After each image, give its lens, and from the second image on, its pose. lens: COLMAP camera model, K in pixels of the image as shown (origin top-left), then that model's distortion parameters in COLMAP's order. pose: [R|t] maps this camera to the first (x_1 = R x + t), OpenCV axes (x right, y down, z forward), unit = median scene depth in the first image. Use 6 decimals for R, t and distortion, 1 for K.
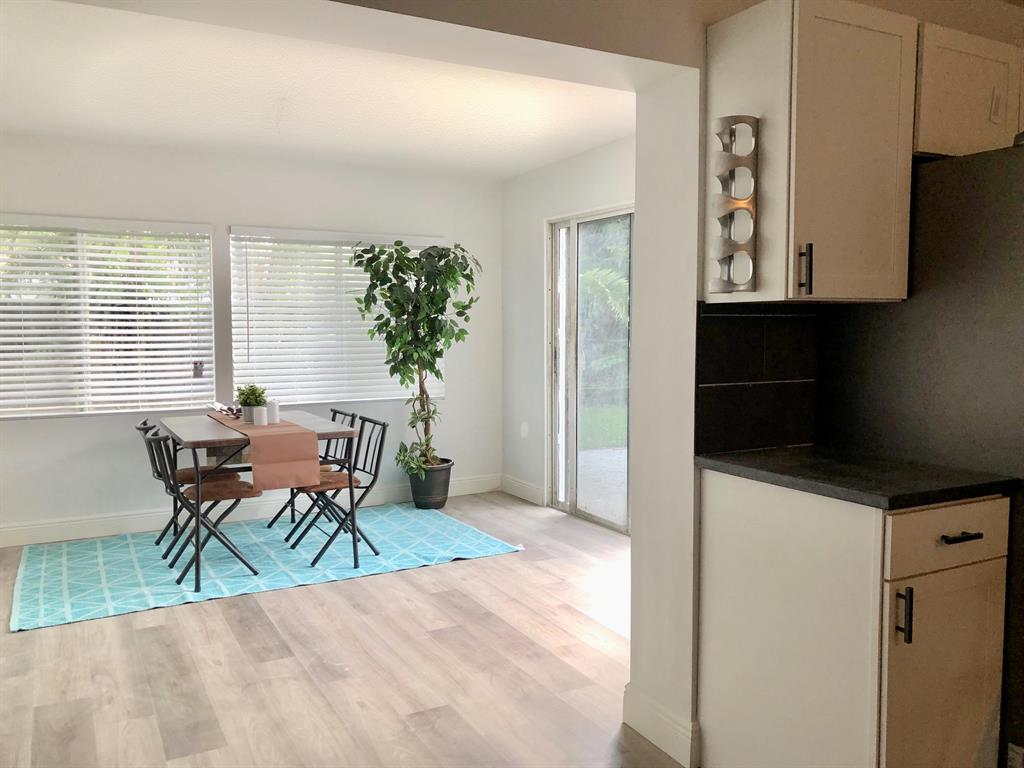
lens RADIAL K [[837.2, 0, 511.7], [0, 837.2, 378.2], [0, 0, 1]] dist [0.032612, -0.024783]
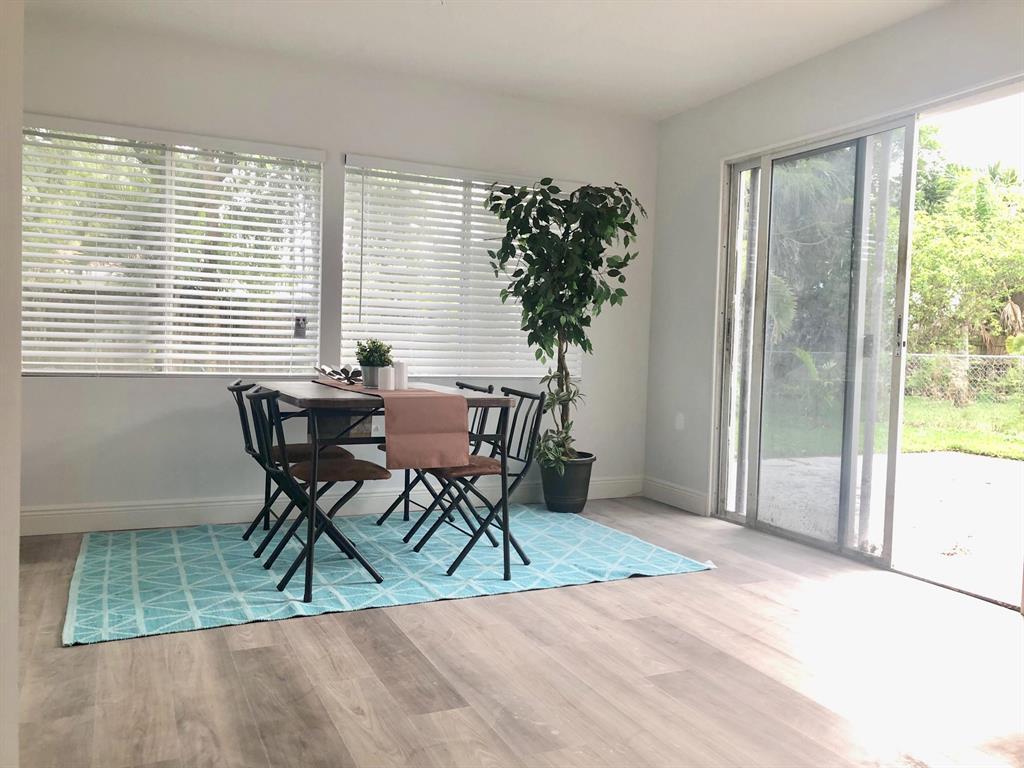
lens RADIAL K [[842.9, 0, 509.7], [0, 842.9, 362.0], [0, 0, 1]] dist [0.071881, -0.108791]
pose [[0.997502, 0.030707, -0.063620, -0.137990], [-0.033431, 0.998549, -0.042212, 0.061178], [0.062231, 0.044234, 0.997081, 0.227888]]
